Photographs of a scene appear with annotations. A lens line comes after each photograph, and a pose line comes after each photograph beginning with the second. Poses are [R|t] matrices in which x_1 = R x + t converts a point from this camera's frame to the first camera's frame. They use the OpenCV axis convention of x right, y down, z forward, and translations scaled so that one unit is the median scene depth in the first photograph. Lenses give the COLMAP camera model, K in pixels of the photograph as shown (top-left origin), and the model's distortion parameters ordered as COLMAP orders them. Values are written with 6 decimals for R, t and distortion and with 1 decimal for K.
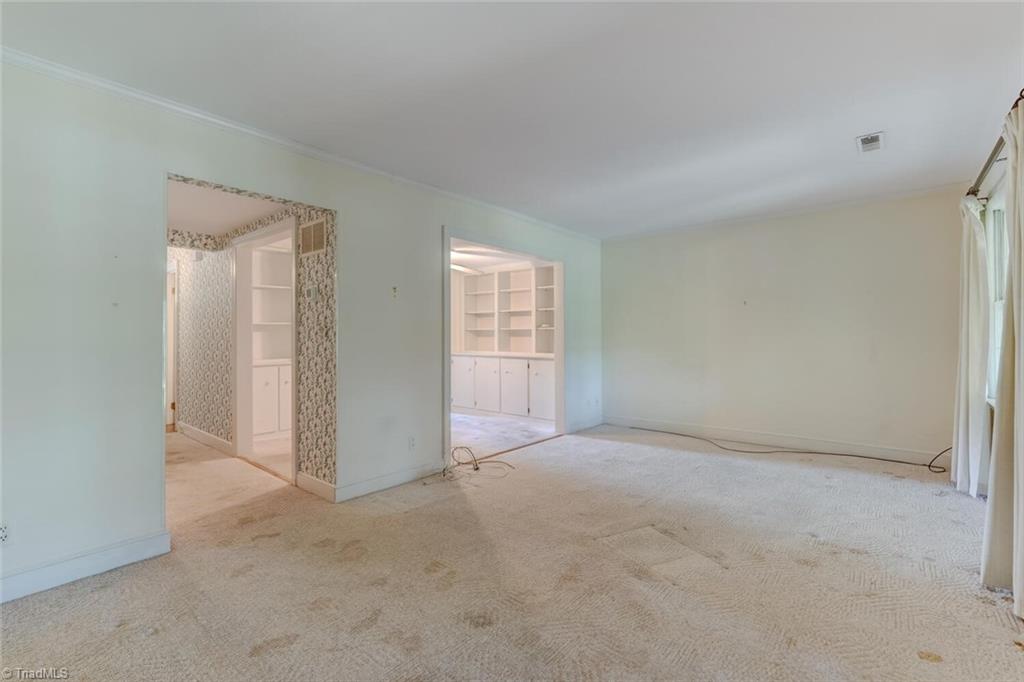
lens RADIAL K [[459.0, 0, 513.5], [0, 459.0, 337.3], [0, 0, 1]] dist [-0.002120, 0.000306]
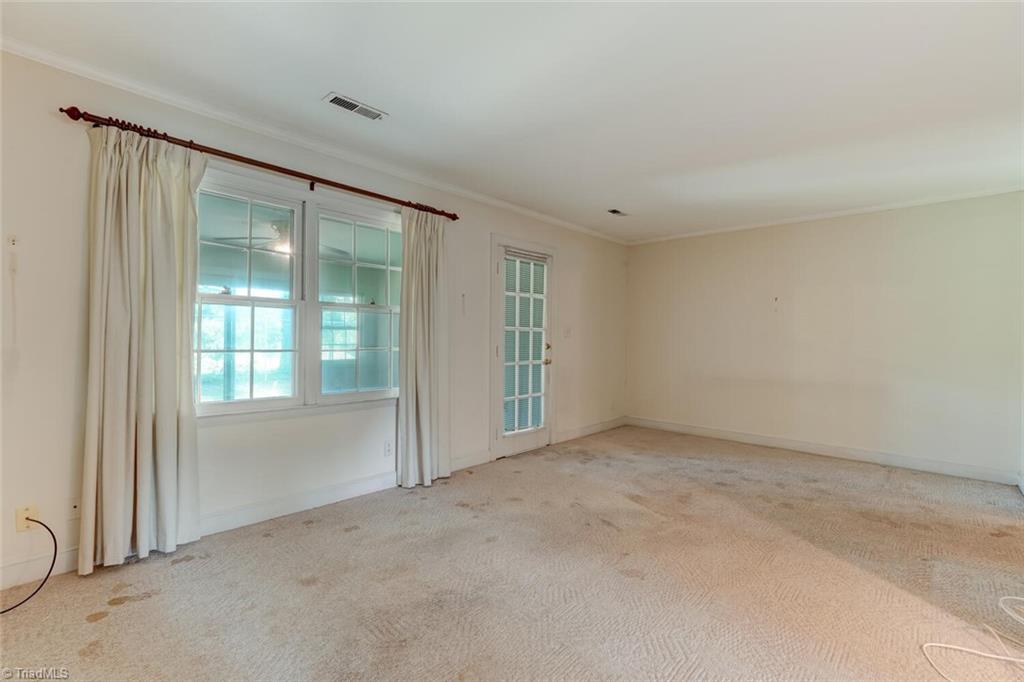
lens RADIAL K [[459.0, 0, 513.5], [0, 459.0, 337.3], [0, 0, 1]] dist [-0.002120, 0.000306]
pose [[-0.999127, -0.005860, 0.041356, 0.531781], [-0.005885, 0.999983, -0.000481, -0.001167], [-0.041352, -0.000724, -0.999144, 2.154104]]
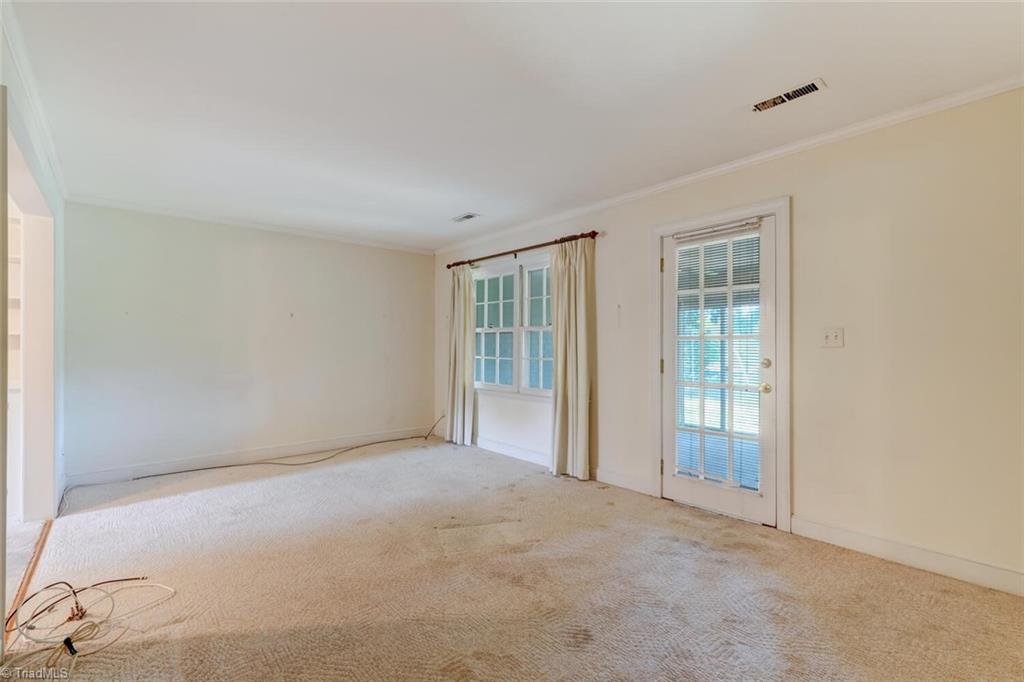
lens RADIAL K [[460.0, 0, 509.0], [0, 460.0, 346.7], [0, 0, 1]] dist [-0.001793, 0.000086]
pose [[0.158721, 0.006468, 0.987302, -0.778077], [0.001557, 0.999976, -0.006801, -0.000697], [-0.987322, 0.002617, 0.158707, 0.718168]]
